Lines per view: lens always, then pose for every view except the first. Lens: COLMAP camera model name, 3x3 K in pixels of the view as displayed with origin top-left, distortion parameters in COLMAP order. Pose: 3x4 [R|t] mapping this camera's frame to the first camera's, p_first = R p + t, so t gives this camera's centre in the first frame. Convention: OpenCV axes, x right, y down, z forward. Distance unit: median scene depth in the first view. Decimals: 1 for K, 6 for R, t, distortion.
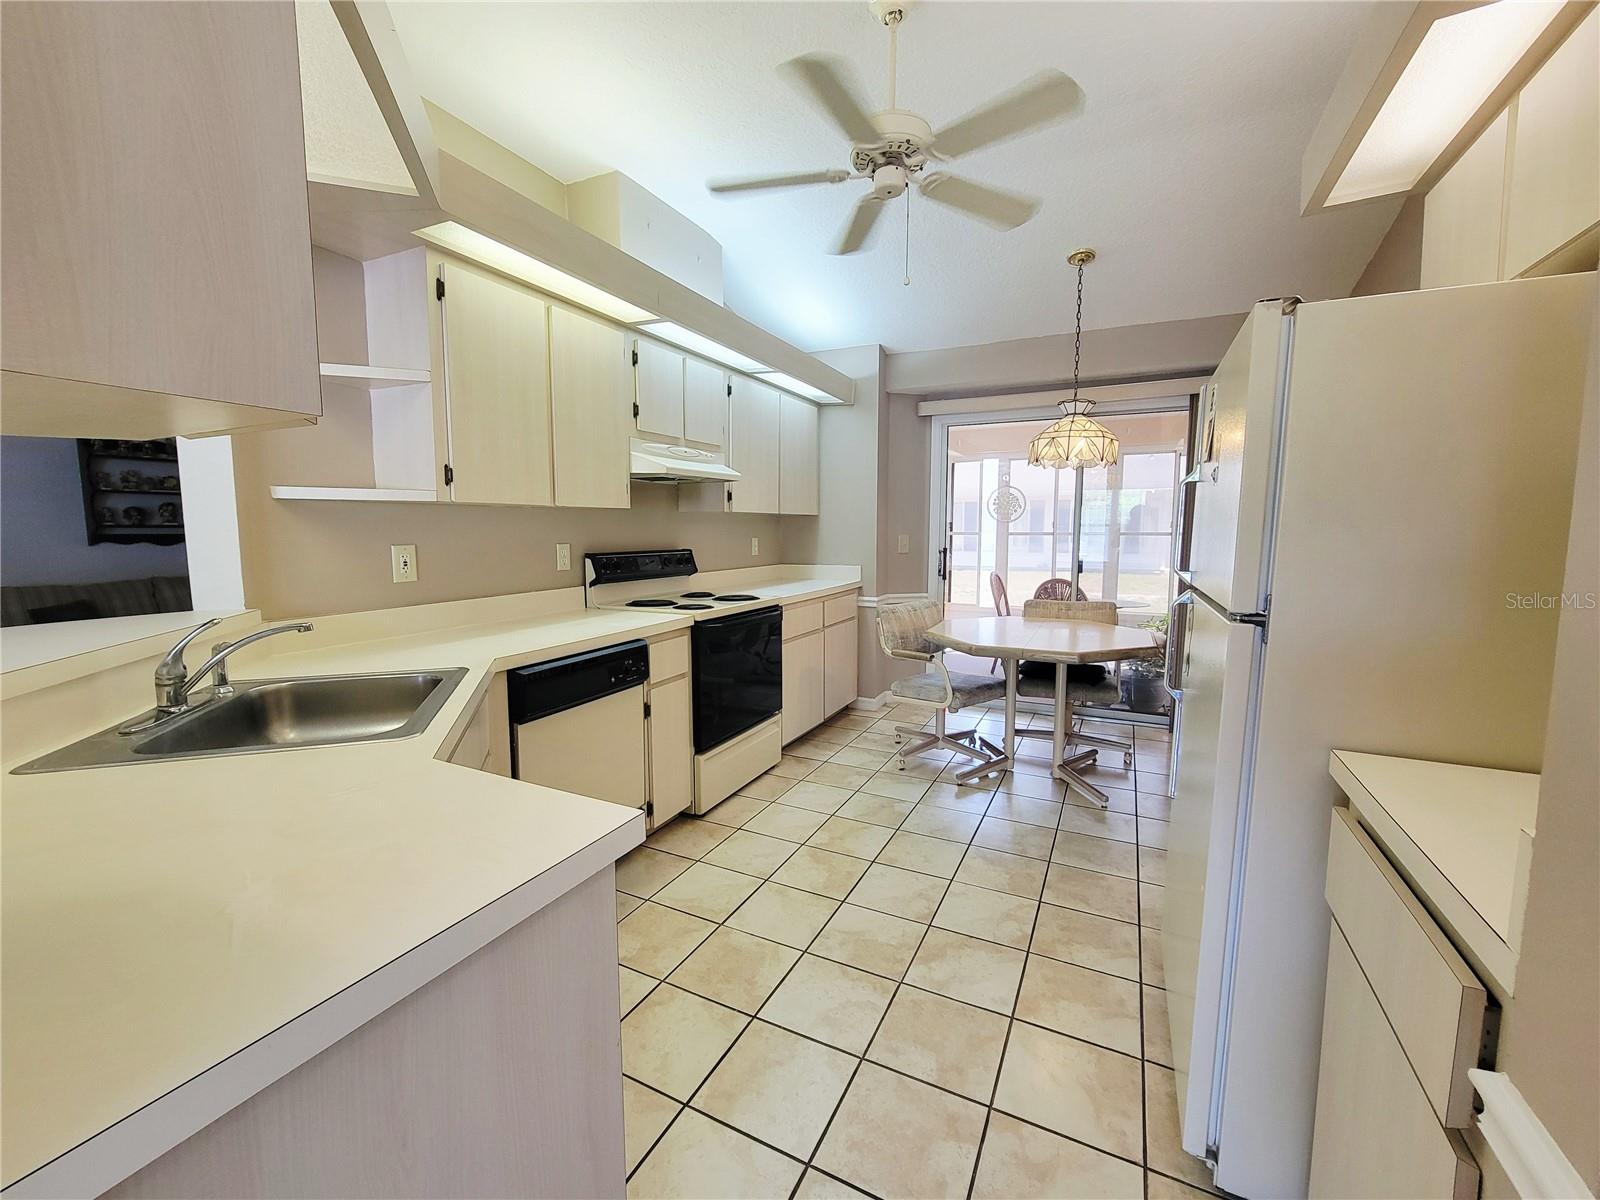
lens RADIAL K [[657.1, 0, 787.7], [0, 657.1, 596.9], [0, 0, 1]] dist [0.001524, 0.001137]
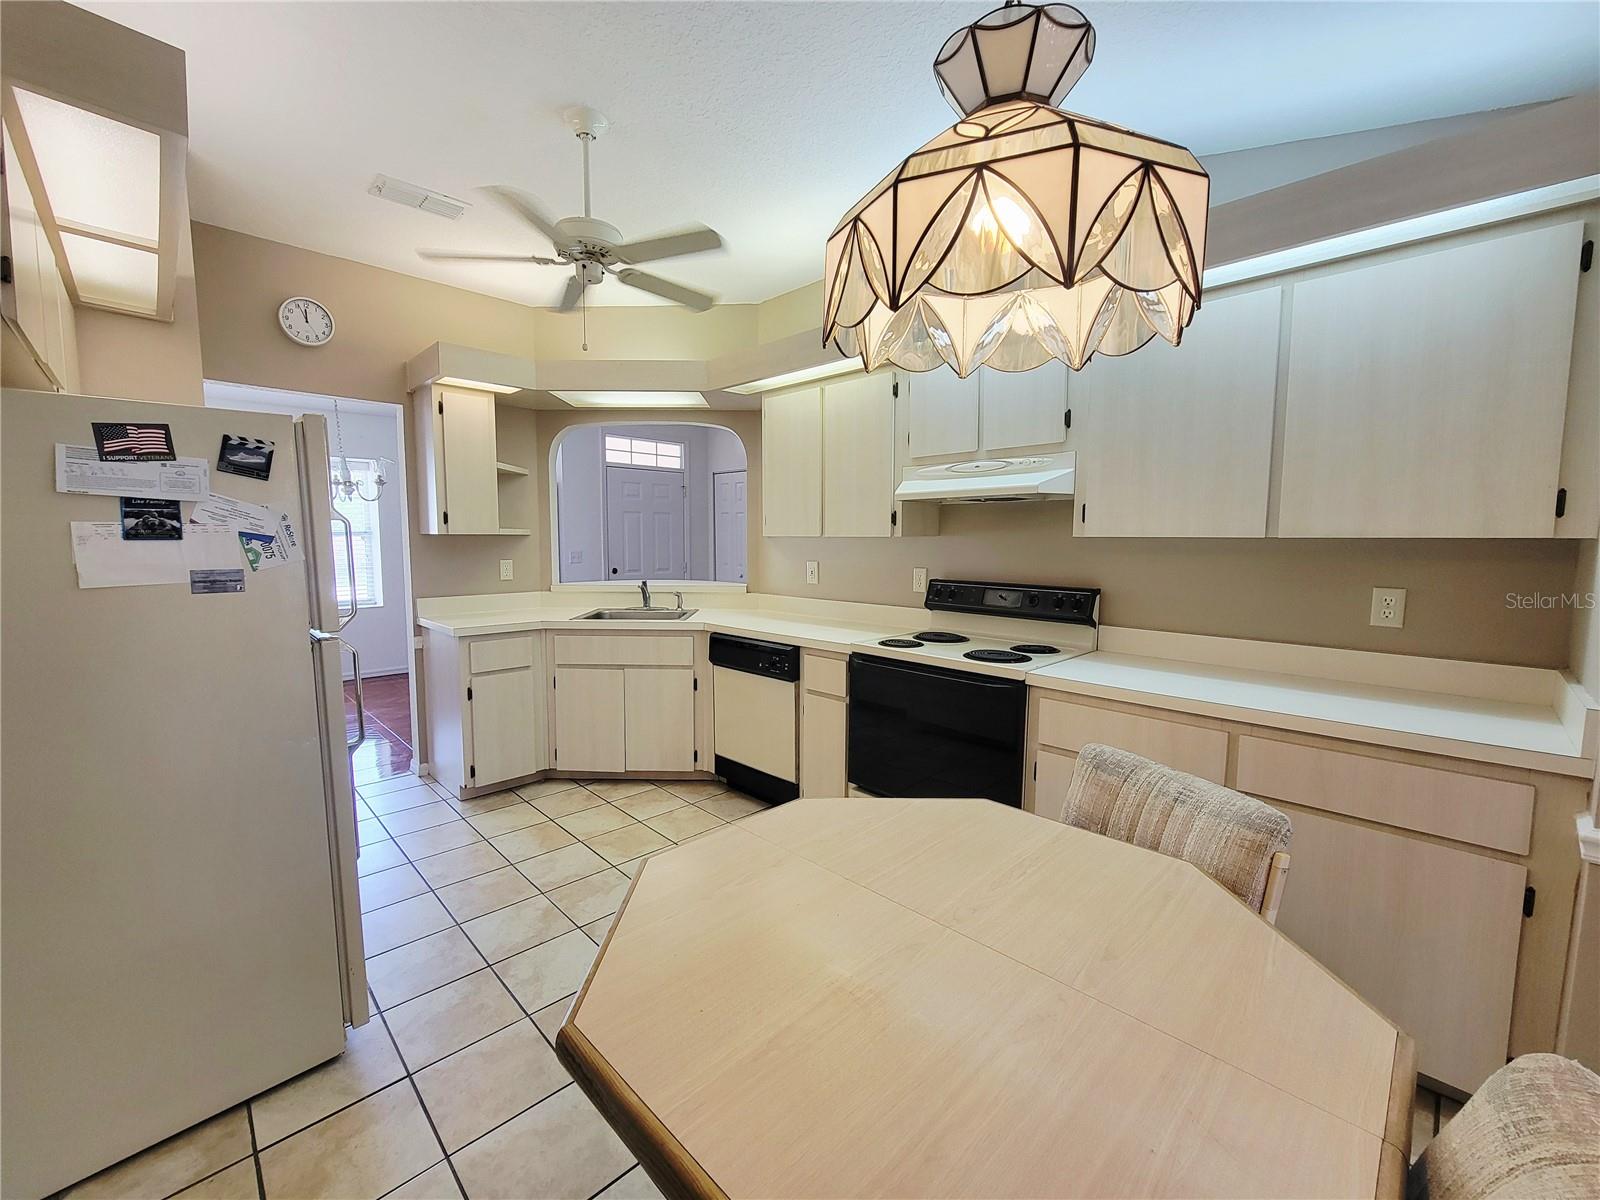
lens RADIAL K [[657.1, 0, 787.7], [0, 657.1, 596.9], [0, 0, 1]] dist [0.001524, 0.001137]
pose [[-0.327381, 0.087013, -0.940877, 0.763329], [-0.101748, 0.986715, 0.126655, -0.148288], [0.939398, 0.137197, -0.314179, 1.128414]]
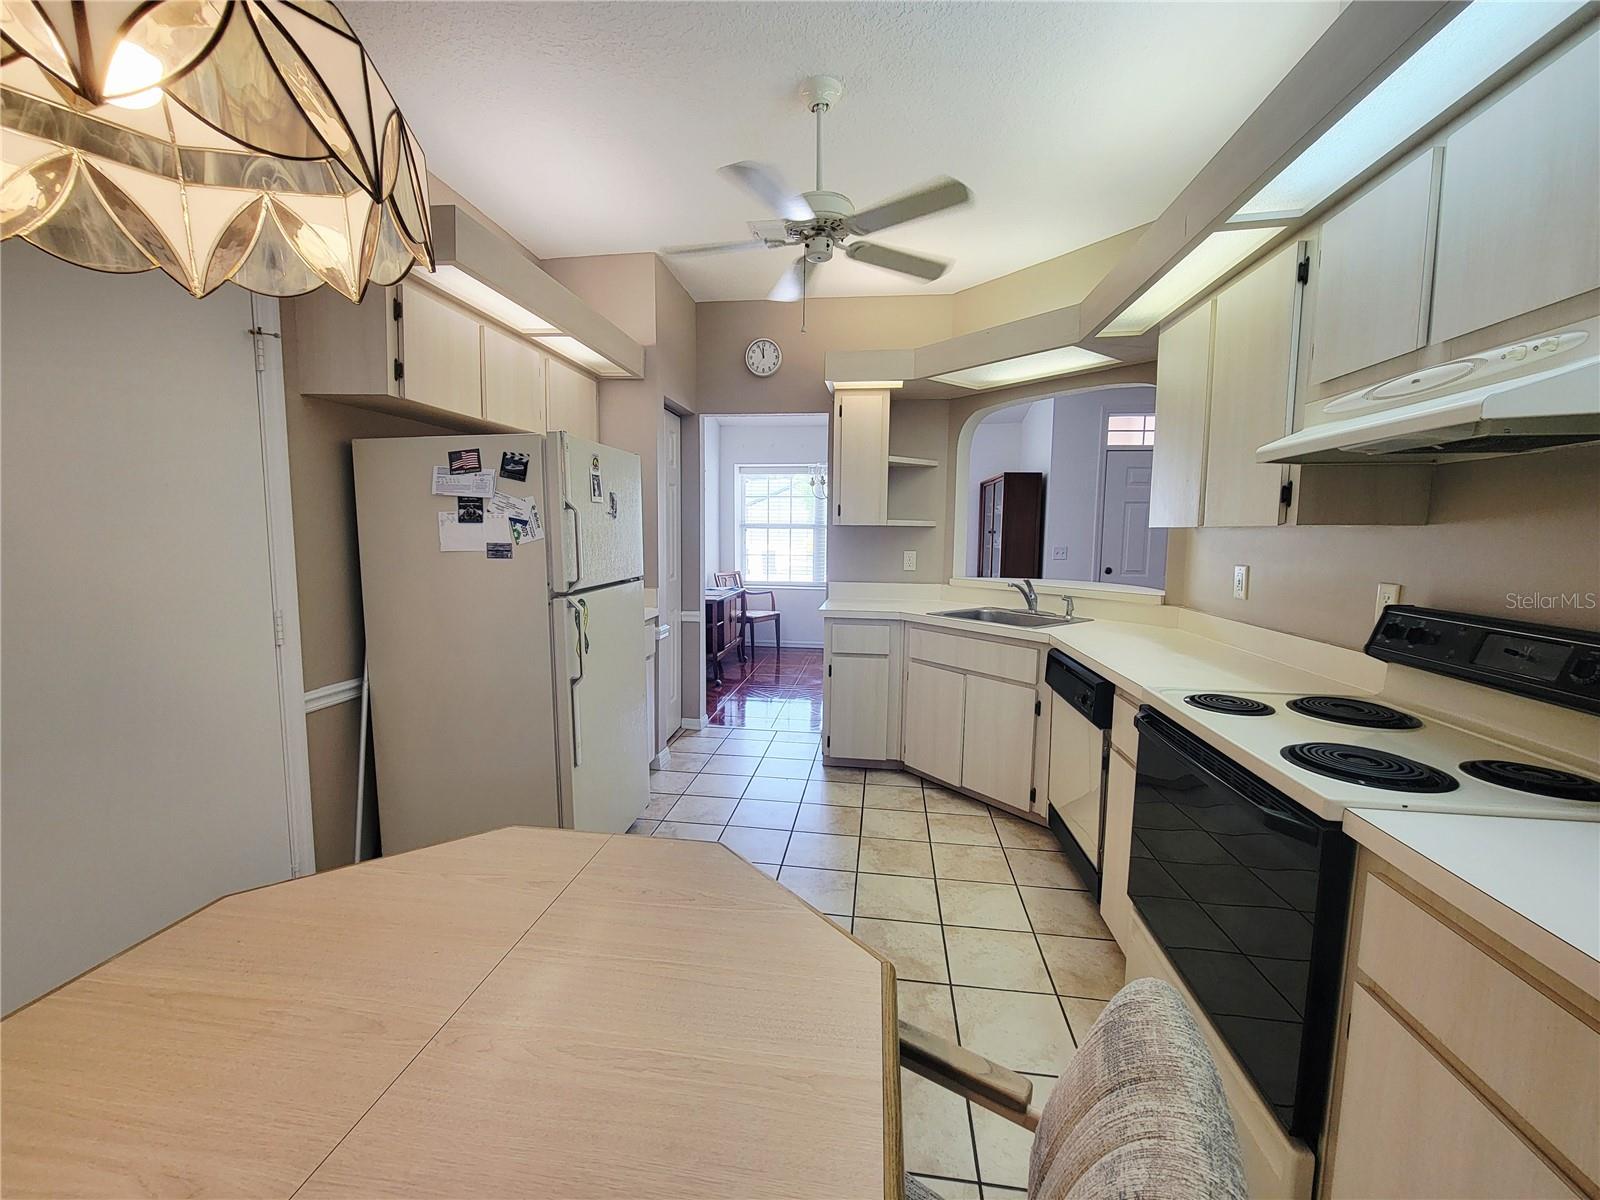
lens RADIAL K [[657.1, 0, 787.7], [0, 657.1, 596.9], [0, 0, 1]] dist [0.001524, 0.001137]
pose [[-0.946436, 0.024477, -0.321963, 0.373818], [-0.042691, 0.978883, 0.199913, -0.164539], [0.320058, 0.202950, -0.925405, 1.367695]]
